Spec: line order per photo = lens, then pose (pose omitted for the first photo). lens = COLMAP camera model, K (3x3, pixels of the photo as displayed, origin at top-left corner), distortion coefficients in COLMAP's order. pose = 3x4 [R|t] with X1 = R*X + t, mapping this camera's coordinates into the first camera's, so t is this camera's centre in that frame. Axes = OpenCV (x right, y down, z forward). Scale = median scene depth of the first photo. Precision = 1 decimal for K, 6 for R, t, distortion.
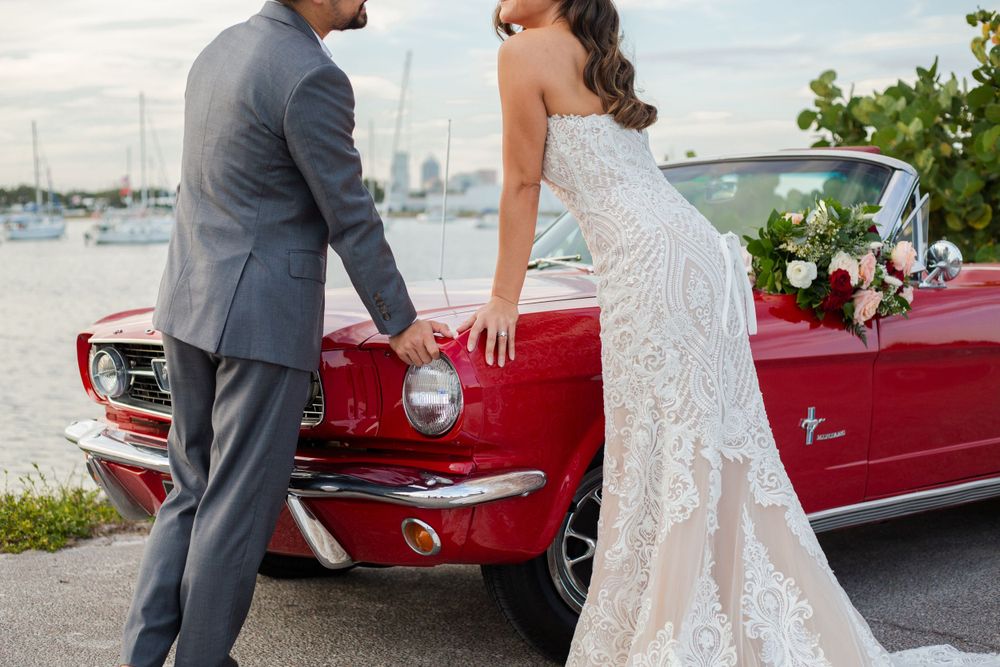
lens RADIAL K [[1565.6, 0, 500.0], [0, 1565.6, 333.5], [0, 0, 1]] dist [-0.078121, -0.182605]
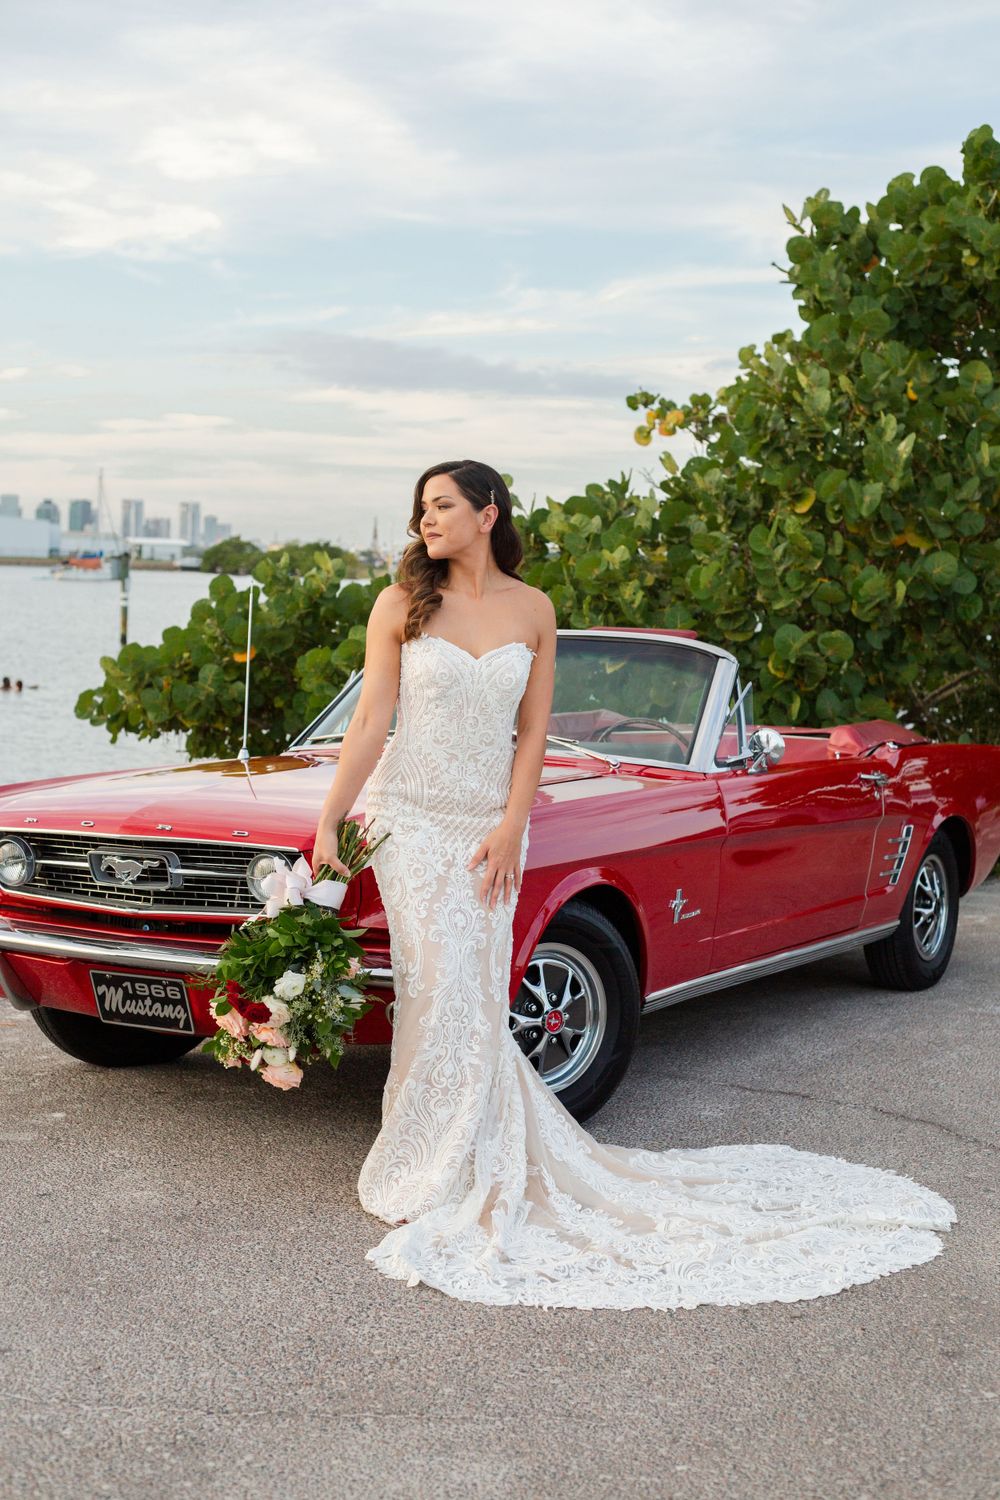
lens RADIAL K [[2165.9, 0, 500.0], [0, 2165.9, 750.0], [0, 0, 1]] dist [-0.033414, -0.023051]
pose [[0.956078, 0.008553, 0.292987, -0.358161], [-0.011608, 0.999895, 0.008691, -0.061206], [-0.292881, -0.011710, 0.956077, -0.405372]]
